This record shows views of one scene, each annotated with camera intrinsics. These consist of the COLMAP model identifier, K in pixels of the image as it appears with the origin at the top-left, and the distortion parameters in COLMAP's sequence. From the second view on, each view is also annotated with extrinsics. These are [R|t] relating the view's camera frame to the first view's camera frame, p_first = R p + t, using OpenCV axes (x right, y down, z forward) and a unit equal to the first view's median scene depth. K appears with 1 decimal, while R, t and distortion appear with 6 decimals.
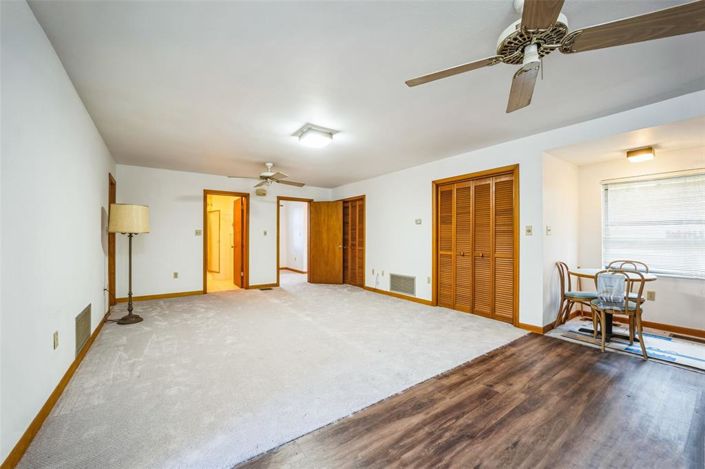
lens RADIAL K [[274.6, 0, 351.7], [0, 274.6, 234.7], [0, 0, 1]] dist [-0.019251, -0.000369]
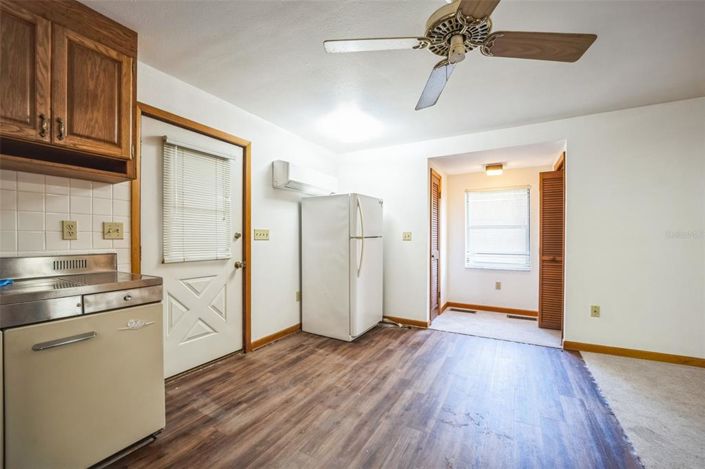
lens RADIAL K [[290.9, 0, 348.8], [0, 290.9, 239.4], [0, 0, 1]] dist [-0.015050, -0.000390]
pose [[-0.909499, -0.000533, -0.415706, 0.483184], [0.002956, 0.999966, -0.007750, 0.007418], [0.415696, -0.008278, -0.909466, 0.603083]]
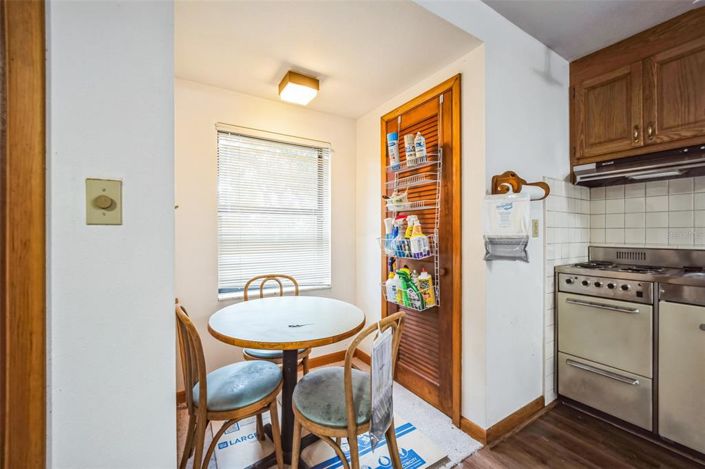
lens RADIAL K [[290.9, 0, 347.5], [0, 290.9, 231.7], [0, 0, 1]] dist [-0.015050, -0.000390]
pose [[0.065619, -0.001712, 0.997843, 0.363842], [-0.012283, 0.999921, 0.002523, 0.003864], [-0.997769, -0.012422, 0.065593, 0.658630]]
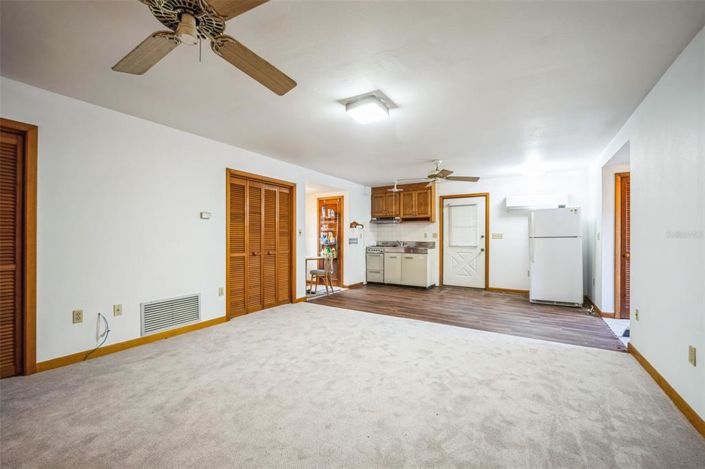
lens RADIAL K [[290.9, 0, 350.7], [0, 290.9, 235.3], [0, 0, 1]] dist [-0.015050, -0.000390]
pose [[-0.369807, 0.002331, 0.929106, -0.709168], [-0.012647, 0.999892, -0.007543, 0.005986], [-0.929022, -0.014539, -0.369737, 1.075636]]
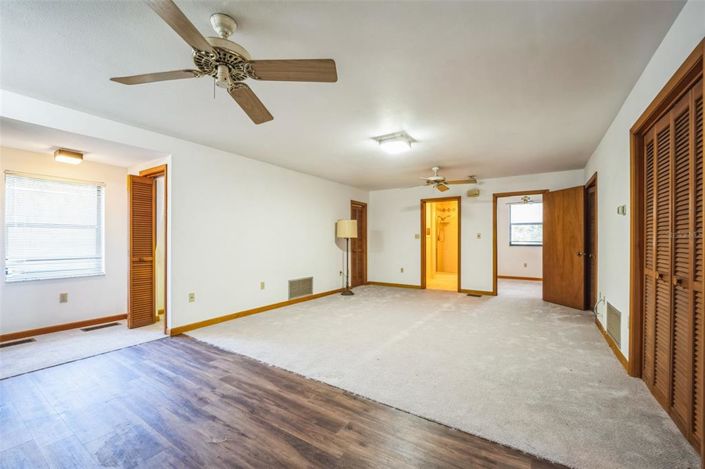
lens RADIAL K [[290.9, 0, 354.3], [0, 290.9, 240.2], [0, 0, 1]] dist [-0.015050, -0.000390]
pose [[0.369501, -0.002165, -0.929228, 0.661850], [0.009887, 0.999950, 0.001601, 0.005038], [0.929178, -0.009779, 0.369504, 0.360563]]
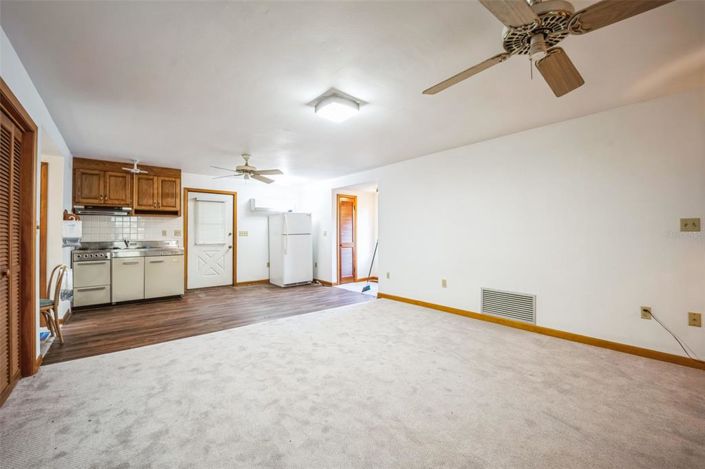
lens RADIAL K [[290.9, 0, 347.6], [0, 290.9, 230.3], [0, 0, 1]] dist [-0.015050, -0.000390]
pose [[-0.997757, 0.001587, -0.066917, -0.081600], [0.003085, 0.999747, -0.022294, 0.009170], [0.066865, -0.022450, -0.997509, 1.460150]]
